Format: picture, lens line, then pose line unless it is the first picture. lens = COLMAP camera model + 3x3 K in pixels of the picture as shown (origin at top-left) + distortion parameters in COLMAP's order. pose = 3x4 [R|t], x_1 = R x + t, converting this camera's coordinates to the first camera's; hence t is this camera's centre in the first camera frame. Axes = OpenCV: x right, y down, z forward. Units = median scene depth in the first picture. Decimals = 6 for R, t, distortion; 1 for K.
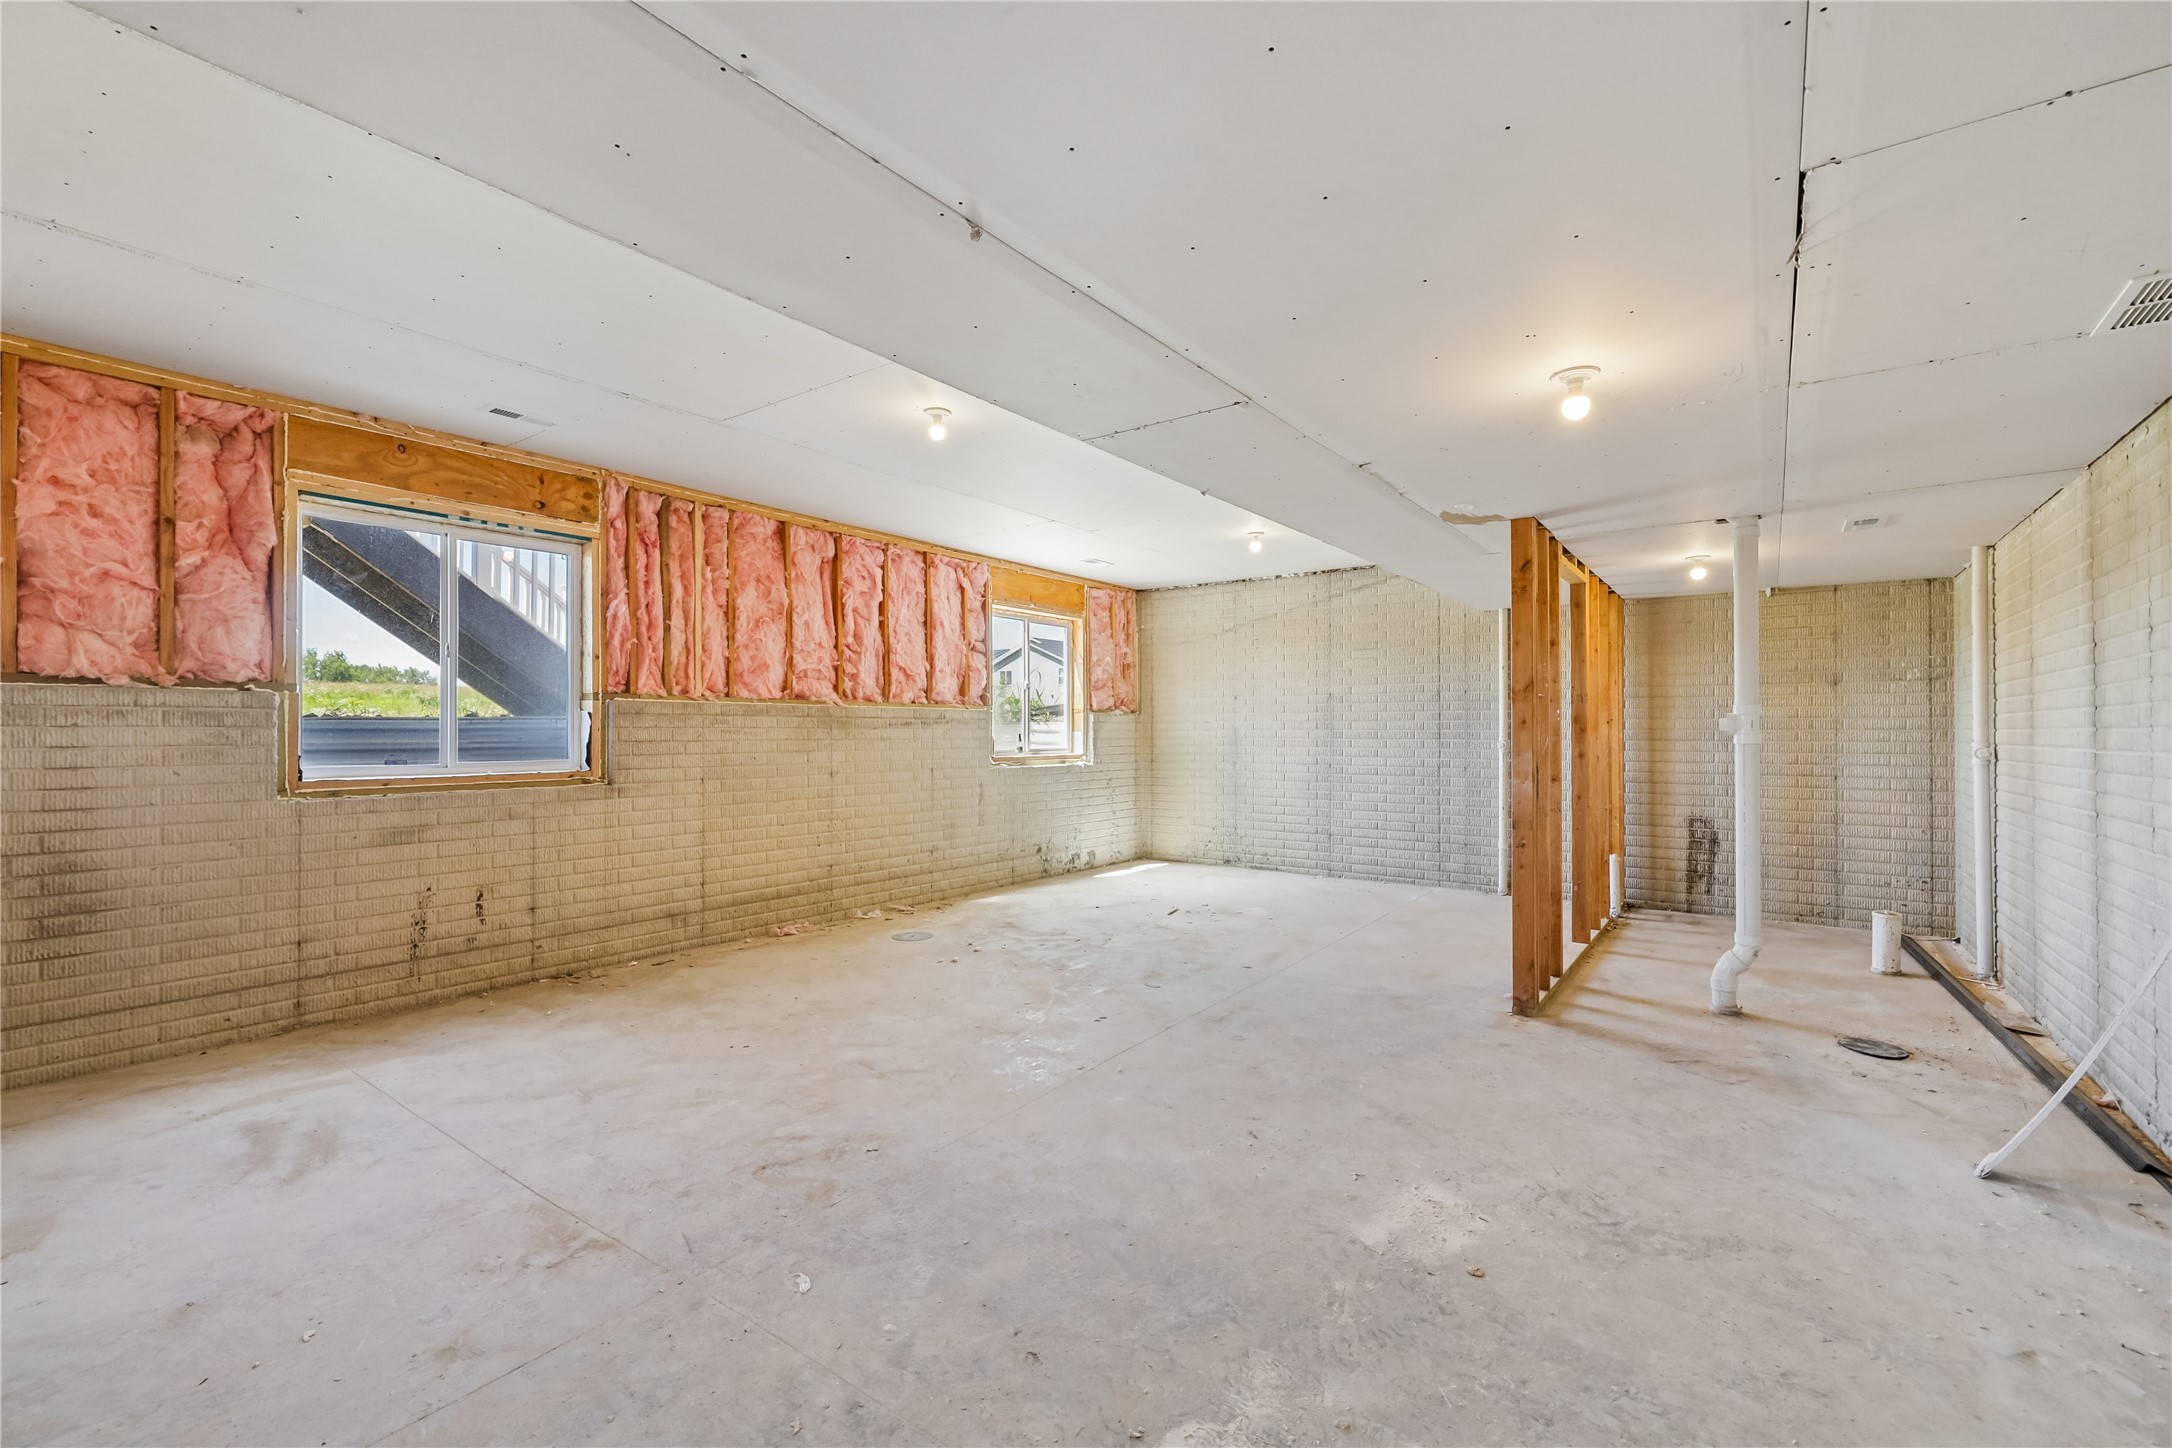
lens RADIAL K [[926.7, 0, 1088.0], [0, 926.7, 730.9], [0, 0, 1]] dist [-0.002131, -0.000135]
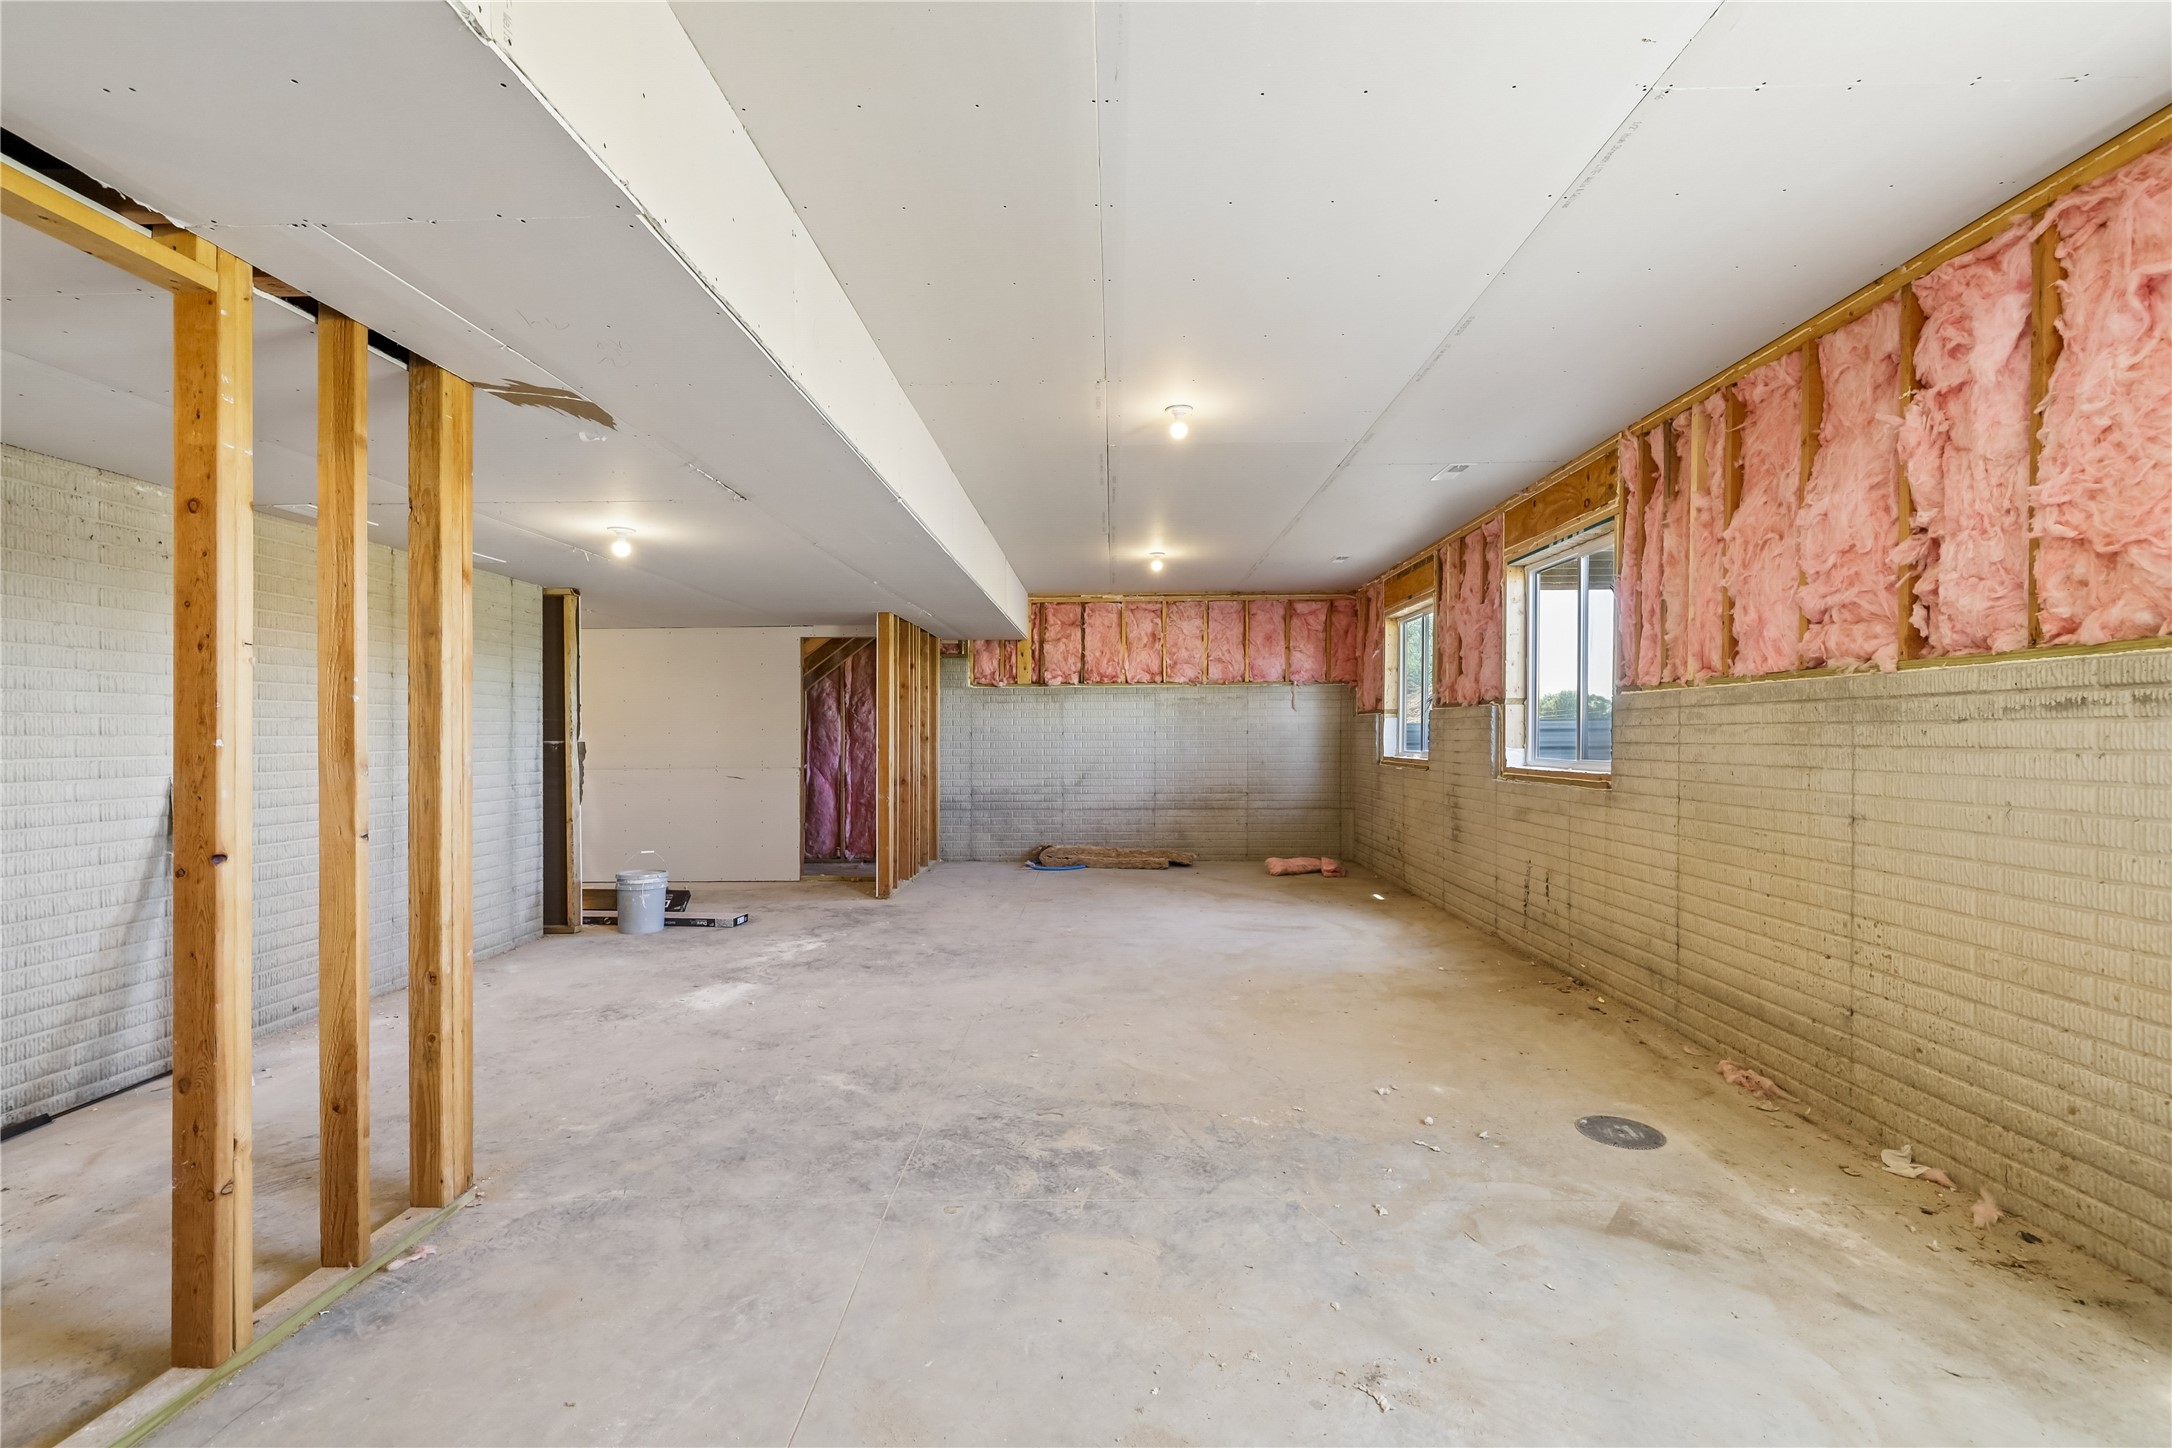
lens RADIAL K [[926.7, 0, 1088.0], [0, 926.7, 730.9], [0, 0, 1]] dist [-0.002131, -0.000135]
pose [[-0.822309, 0.002176, -0.569037, 0.366284], [0.005674, 0.999974, -0.004377, 0.001404], [0.569013, -0.006828, -0.822300, 1.345172]]
